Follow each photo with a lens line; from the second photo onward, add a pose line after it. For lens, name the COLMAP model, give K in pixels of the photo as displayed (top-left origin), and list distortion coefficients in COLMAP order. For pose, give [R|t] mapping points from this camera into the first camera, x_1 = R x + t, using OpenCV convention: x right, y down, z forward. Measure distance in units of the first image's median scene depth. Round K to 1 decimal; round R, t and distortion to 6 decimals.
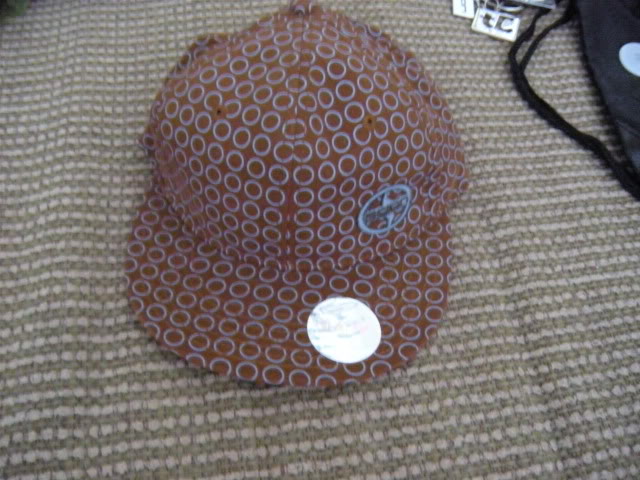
lens RADIAL K [[649.1, 0, 320.0], [0, 649.1, 240.0], [0, 0, 1]] dist [-0.085111, -0.022809]
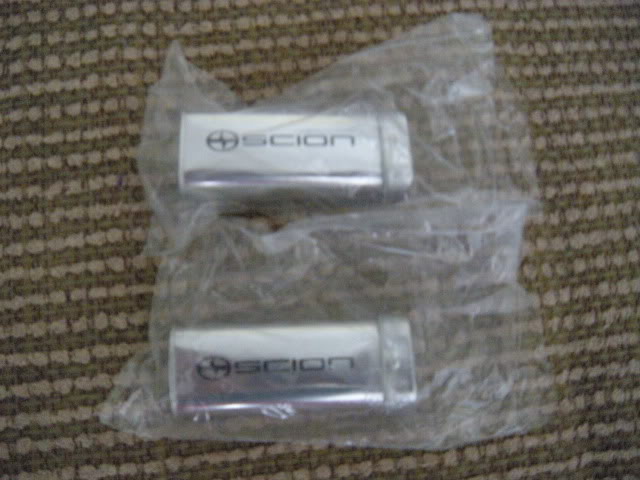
lens RADIAL K [[680.0, 0, 320.0], [0, 680.0, 240.0], [0, 0, 1]] dist [-0.259805, 0.299361]
pose [[0.999044, 0.043616, -0.002777, 0.032971], [-0.039291, 0.924165, 0.379968, -0.239302], [0.019139, -0.379495, 0.924996, 0.408062]]
